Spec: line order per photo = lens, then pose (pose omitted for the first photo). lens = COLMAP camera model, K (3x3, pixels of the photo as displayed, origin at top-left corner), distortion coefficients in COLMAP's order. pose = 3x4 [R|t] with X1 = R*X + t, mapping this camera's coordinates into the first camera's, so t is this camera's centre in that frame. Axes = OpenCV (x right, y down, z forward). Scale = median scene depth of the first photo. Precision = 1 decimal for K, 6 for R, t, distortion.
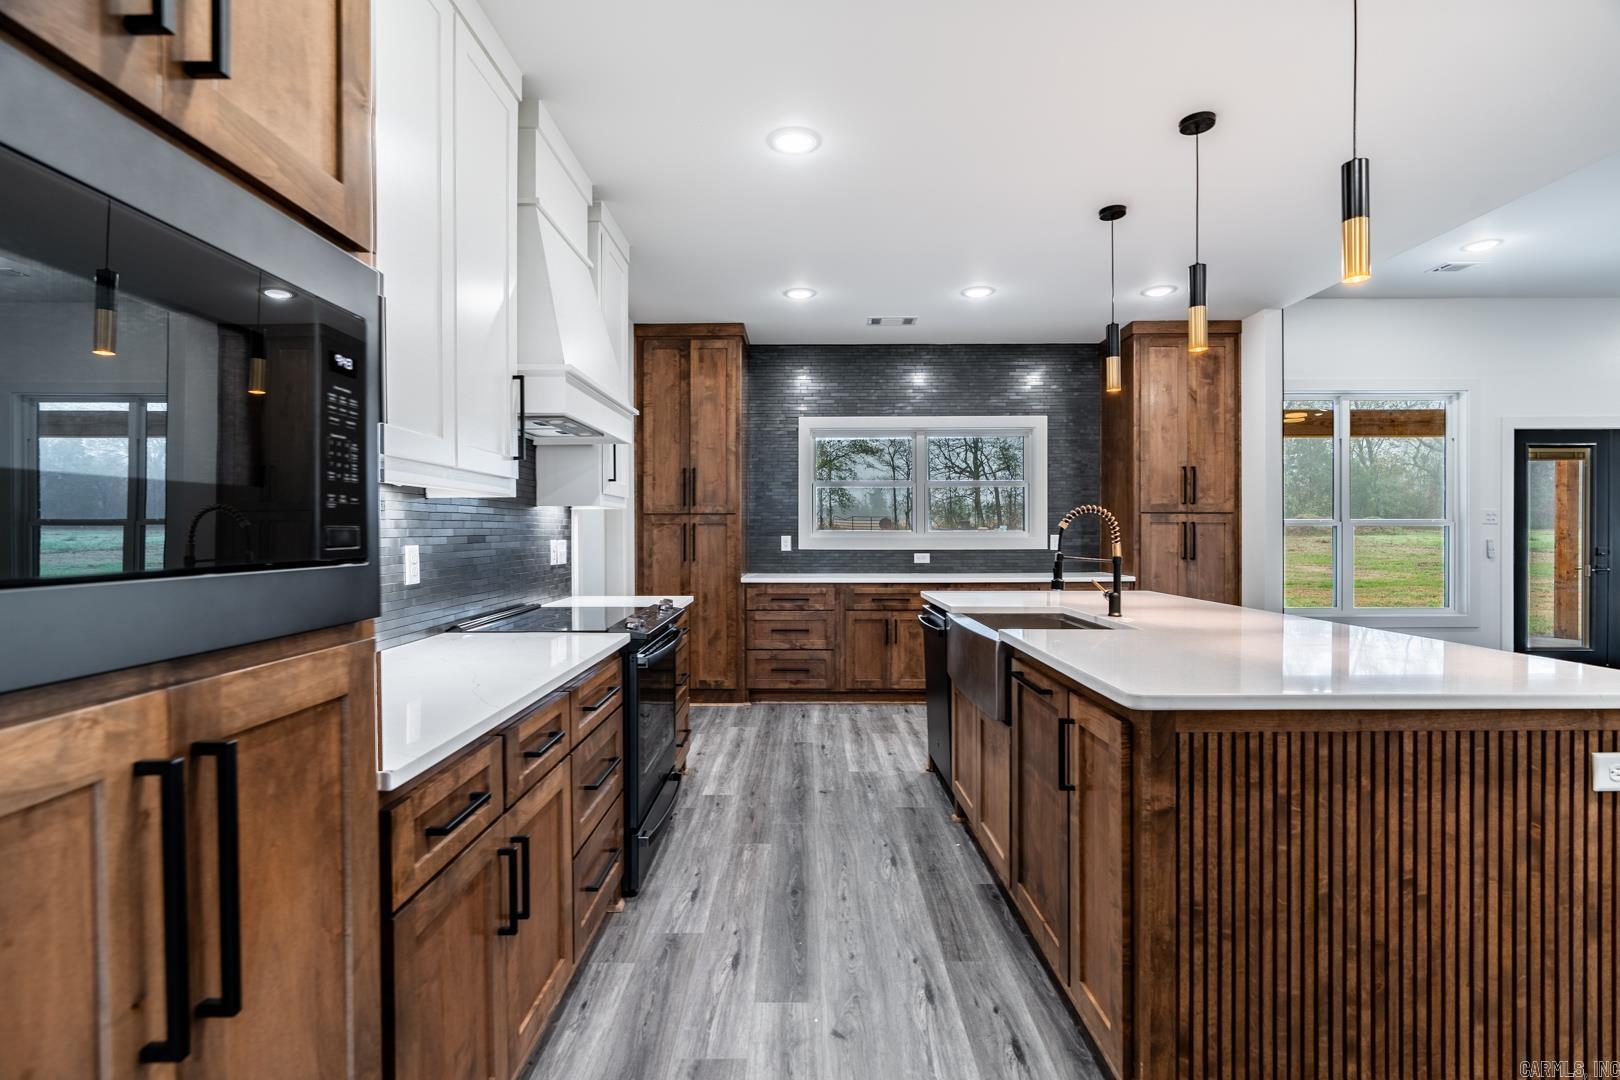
lens RADIAL K [[735.5, 0, 800.9], [0, 735.5, 542.1], [0, 0, 1]] dist [-0.013378, 0.005436]
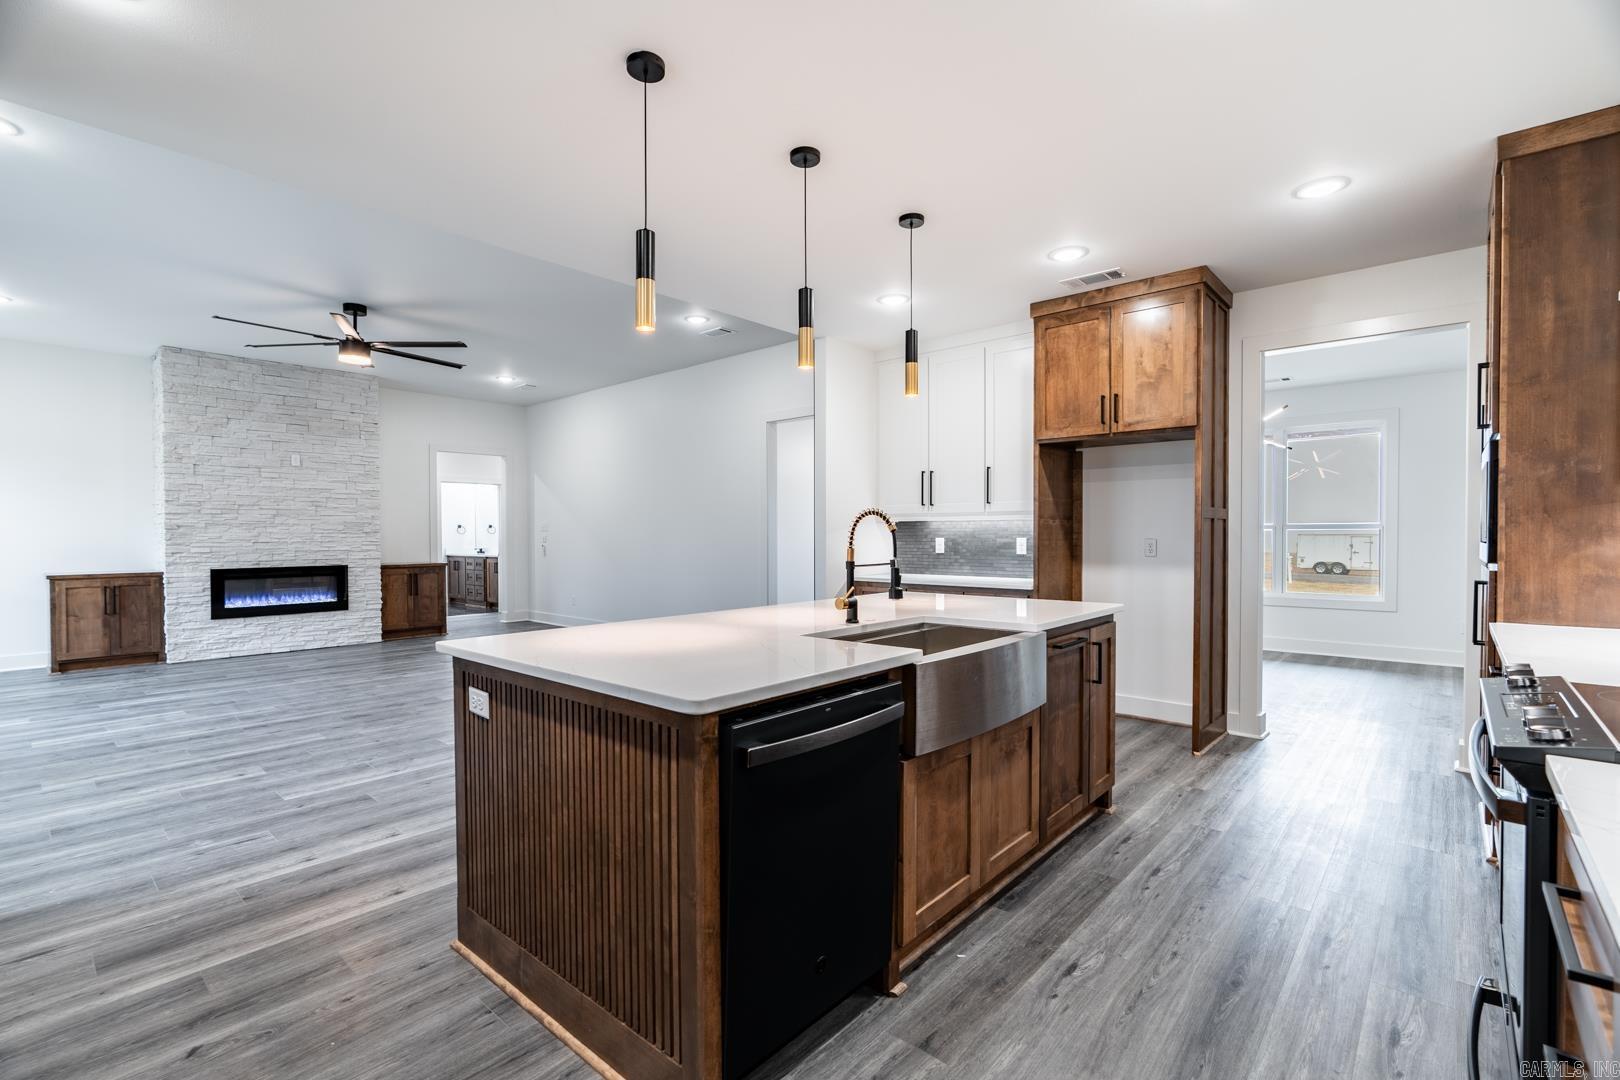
lens RADIAL K [[735.5, 0, 804.4], [0, 735.5, 540.6], [0, 0, 1]] dist [-0.013378, 0.005436]
pose [[-0.752500, -0.001621, 0.658590, -0.087846], [0.014248, 0.999723, 0.018741, -0.014325], [-0.658438, 0.023486, -0.752269, 0.926900]]
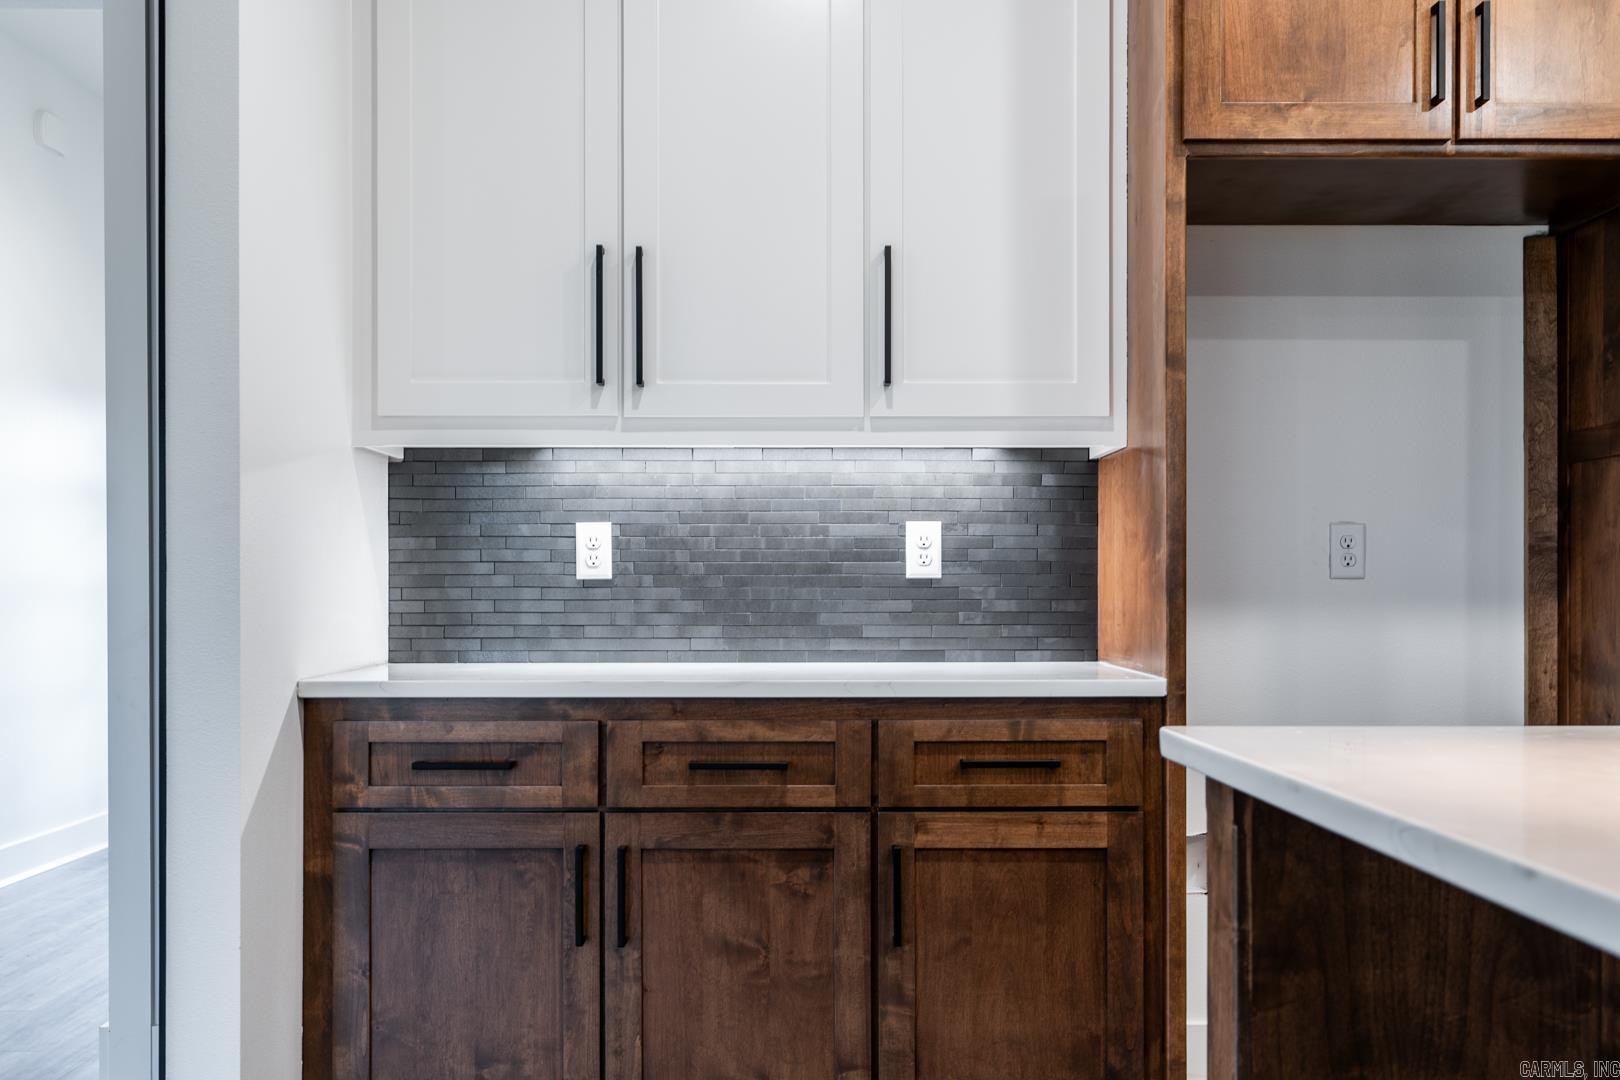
lens RADIAL K [[1573.1, 0, 801.8], [0, 1573.1, 595.7], [0, 0, 1]] dist [0.014173, 0.000000]
pose [[-0.999685, 0.003651, -0.024817, 0.434469], [0.003180, 0.999814, 0.019005, 0.023903], [0.024881, 0.018920, -0.999511, 0.579430]]
